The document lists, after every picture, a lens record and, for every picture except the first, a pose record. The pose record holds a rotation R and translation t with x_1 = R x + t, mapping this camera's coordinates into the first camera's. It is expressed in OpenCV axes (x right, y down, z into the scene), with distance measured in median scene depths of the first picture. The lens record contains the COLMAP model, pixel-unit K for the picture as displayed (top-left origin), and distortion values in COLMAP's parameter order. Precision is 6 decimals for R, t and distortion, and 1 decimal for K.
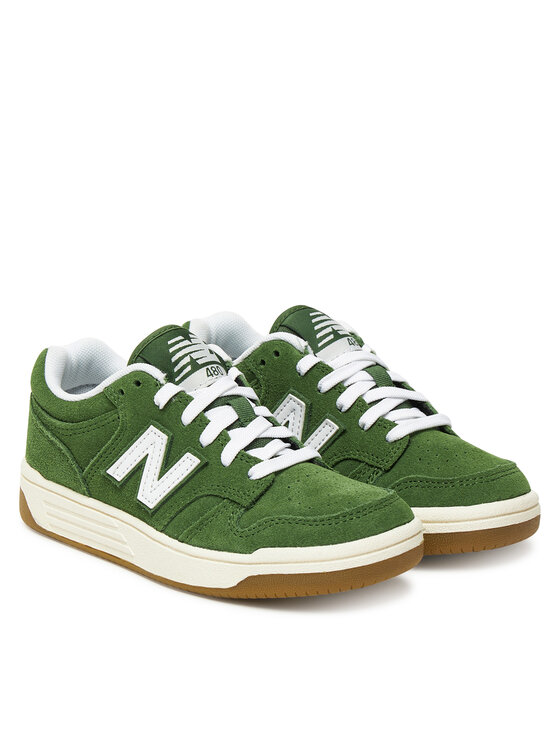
lens RADIAL K [[1945.4, 0, 280.0], [0, 1945.4, 373.0], [0, 0, 1]] dist [0.020866, 0.018844]
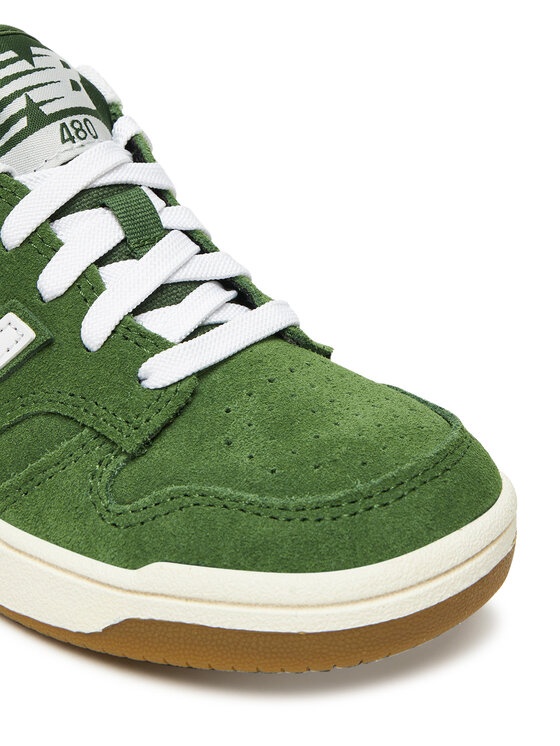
lens RADIAL K [[2208.8, 0, 280.0], [0, 2208.8, 373.0], [0, 0, 1]] dist [-0.065117, -3.094803]
pose [[0.999113, 0.035579, 0.022529, 0.004673], [-0.038561, 0.987948, 0.149909, -0.025491], [-0.016924, -0.150644, 0.988443, 0.494017]]
